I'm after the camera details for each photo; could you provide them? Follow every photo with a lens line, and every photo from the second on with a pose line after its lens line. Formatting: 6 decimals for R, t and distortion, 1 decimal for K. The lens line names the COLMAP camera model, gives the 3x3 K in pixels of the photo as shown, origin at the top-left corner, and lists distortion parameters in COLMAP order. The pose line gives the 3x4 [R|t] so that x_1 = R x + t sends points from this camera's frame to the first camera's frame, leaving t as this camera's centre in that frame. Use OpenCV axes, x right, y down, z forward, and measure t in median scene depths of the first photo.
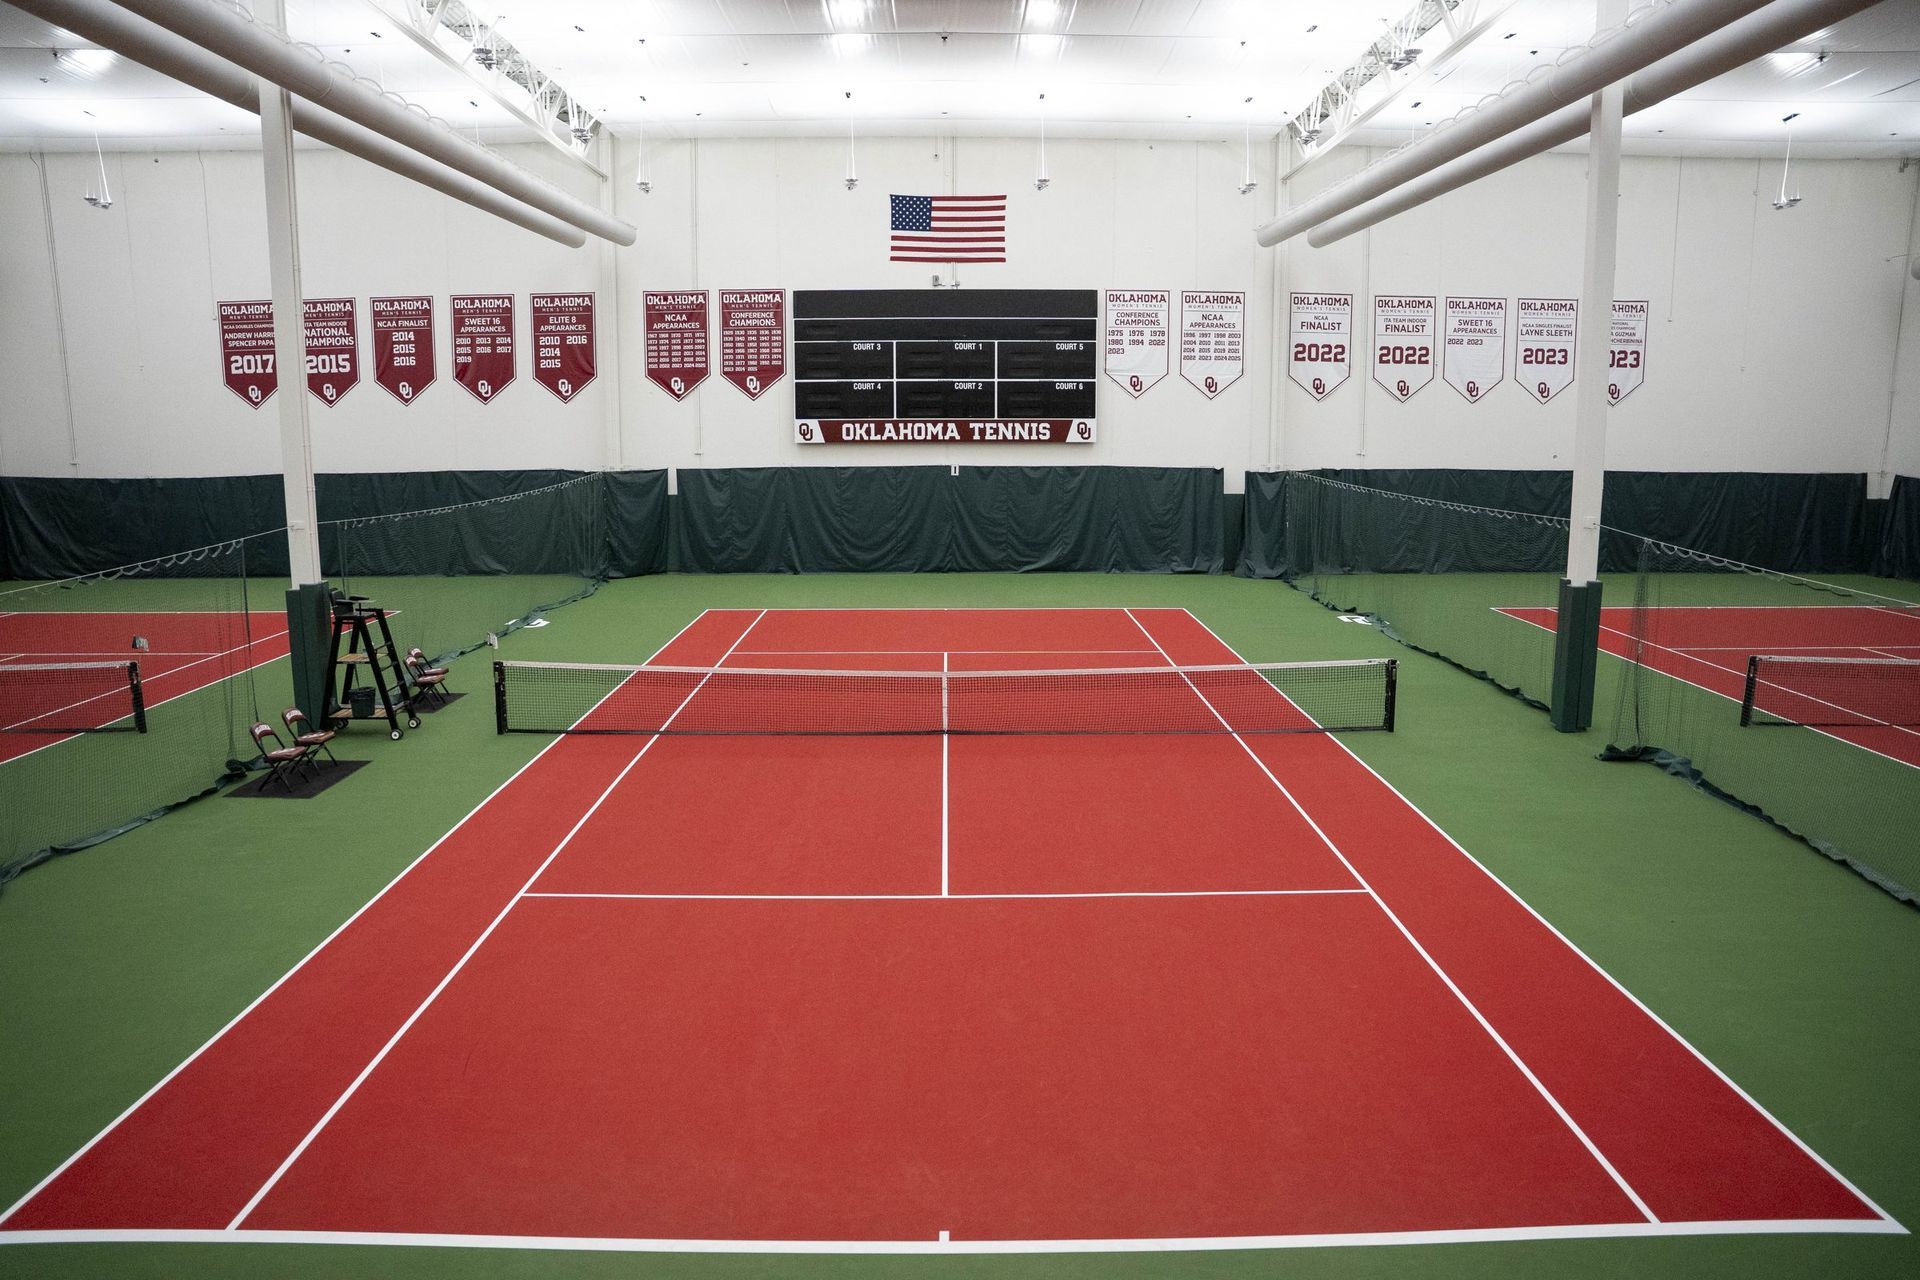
lens RADIAL K [[1415.6, 0, 983.7], [0, 1415.6, 650.8], [0, 0, 1]] dist [-0.159931, 0.063408]
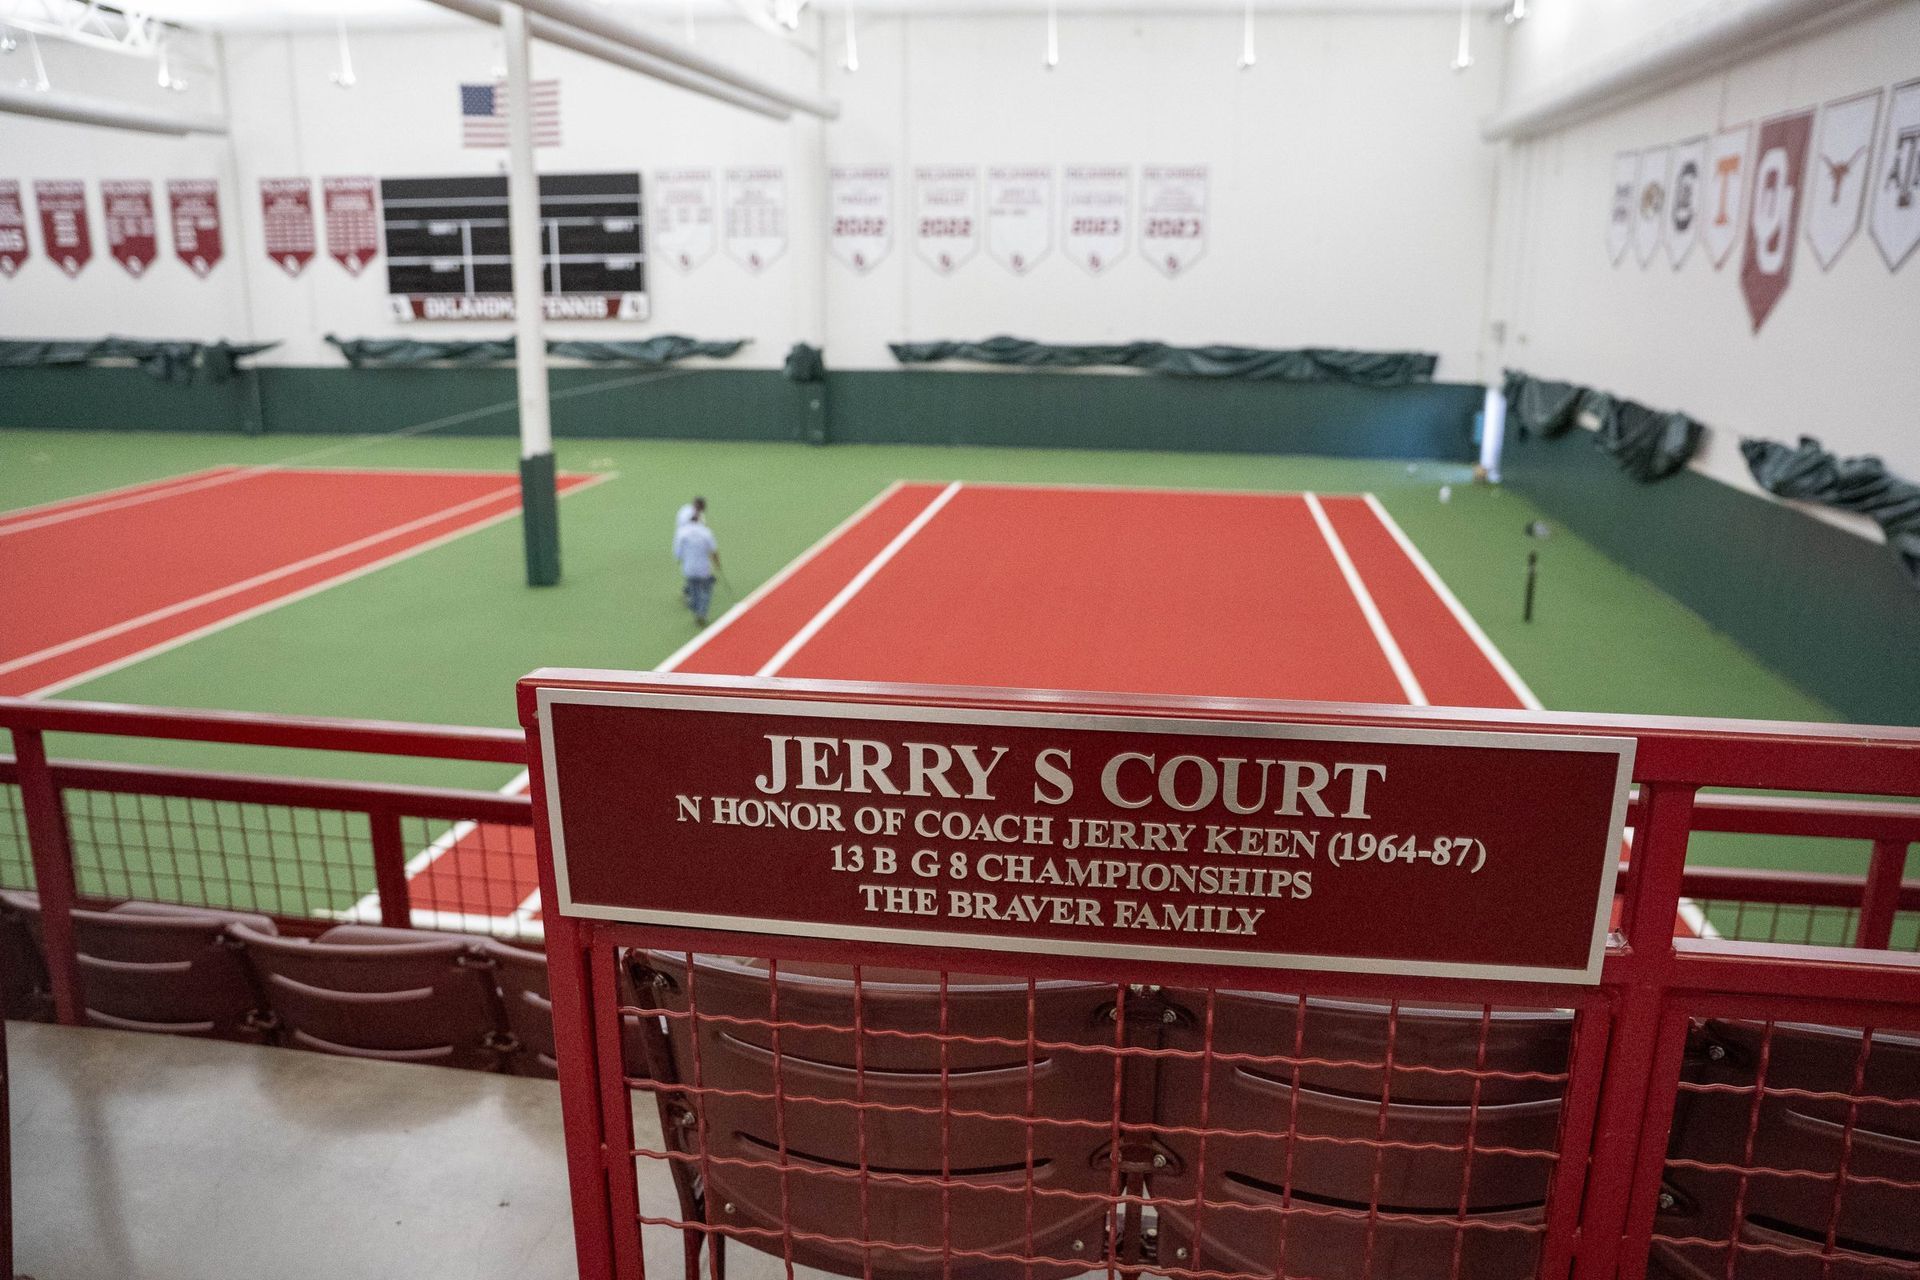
lens RADIAL K [[1364.3, 0, 973.9], [0, 1364.3, 633.9], [0, 0, 1]] dist [-0.123511, 0.092749]
pose [[0.987271, 0.047901, -0.151660, 0.487187], [-0.035142, 0.995699, 0.085725, -0.006740], [0.155114, -0.079304, 0.984708, 0.025801]]
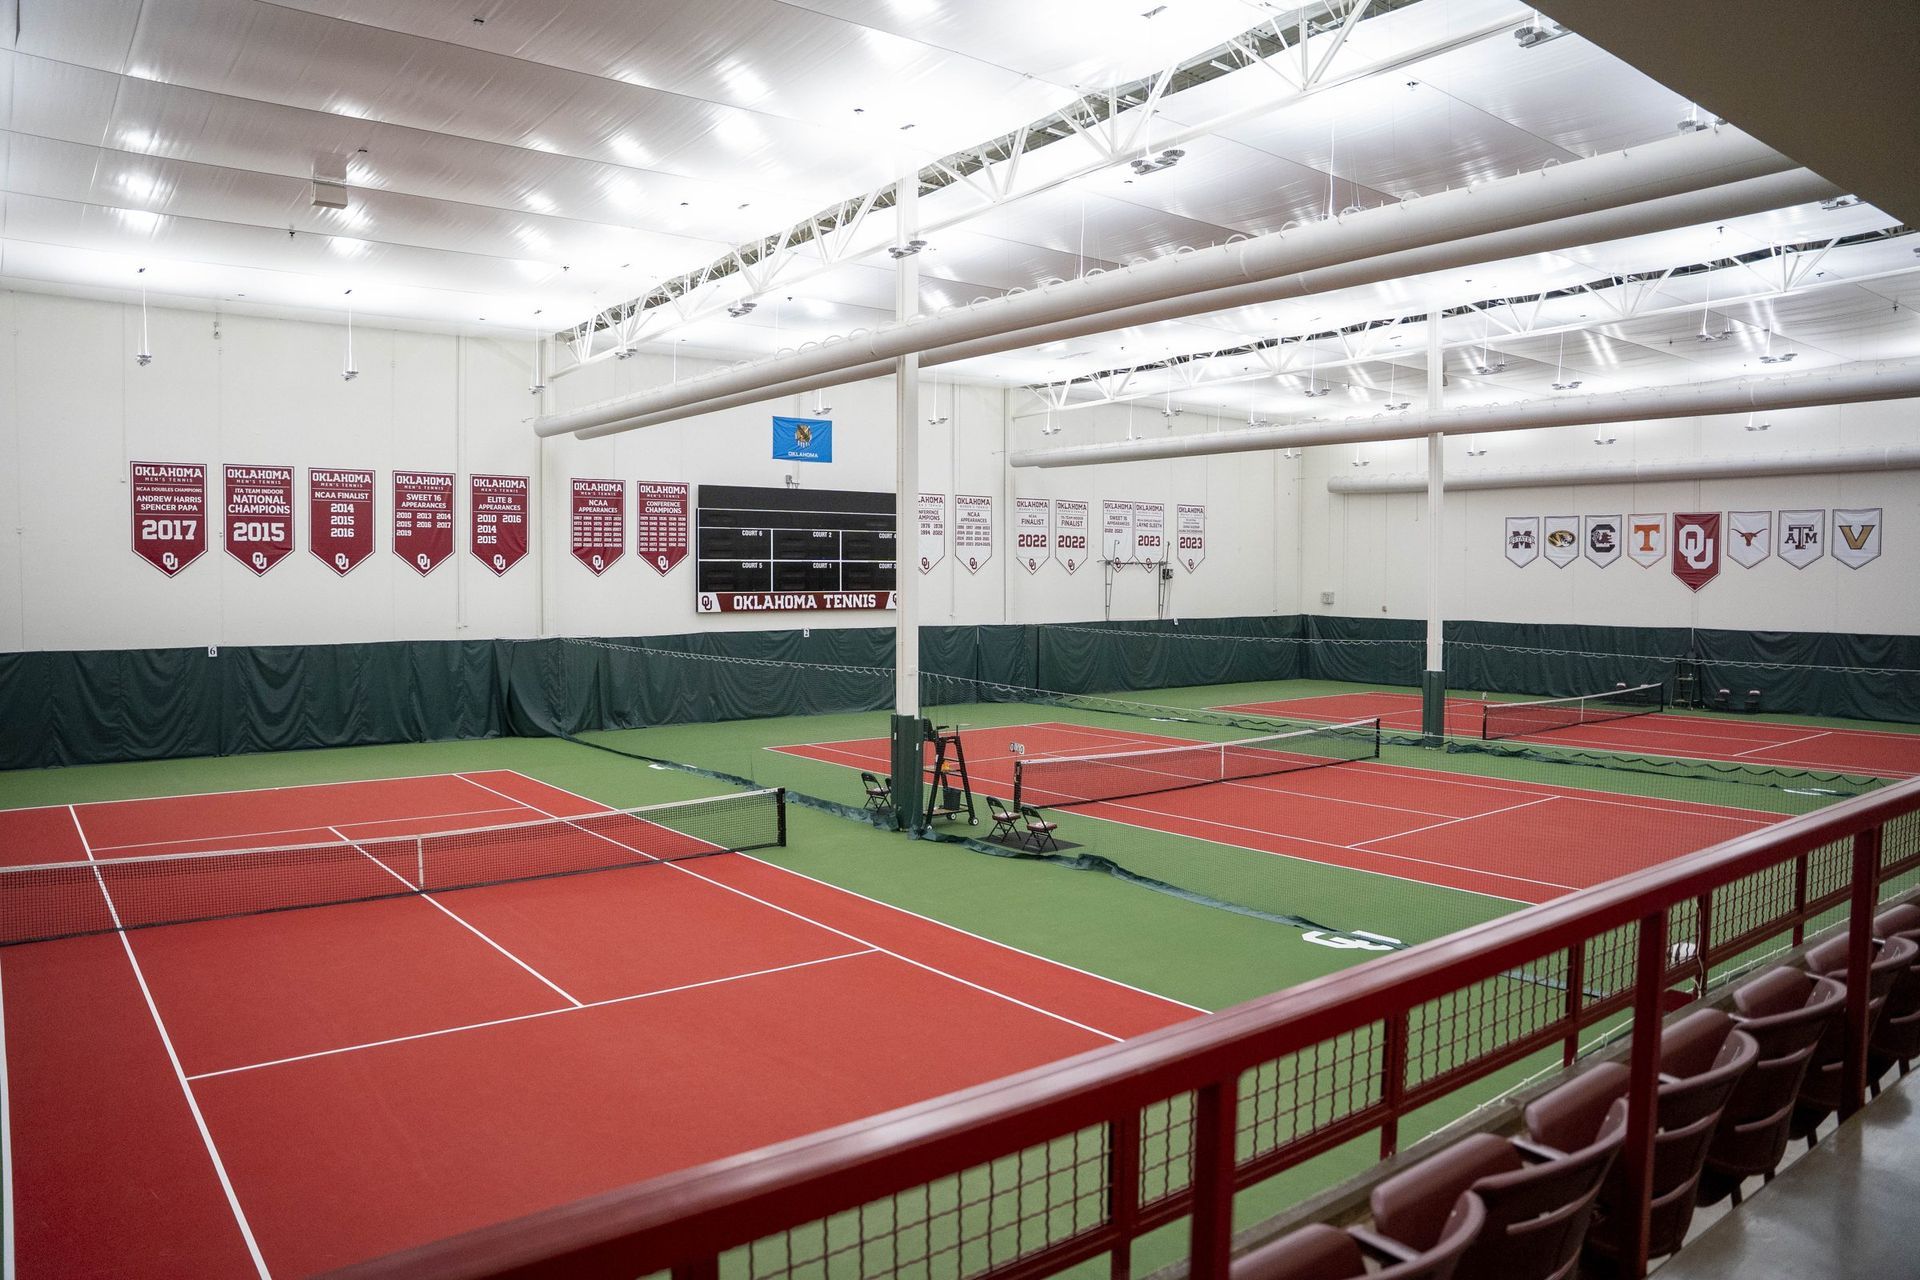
lens RADIAL K [[1354.4, 0, 977.5], [0, 1354.4, 607.2], [0, 0, 1]] dist [-0.166340, 0.105511]
pose [[0.796385, -0.014084, 0.604626, -0.623705], [0.106301, 0.987425, -0.117014, 0.003809], [-0.595375, 0.157460, 0.787868, -0.022236]]
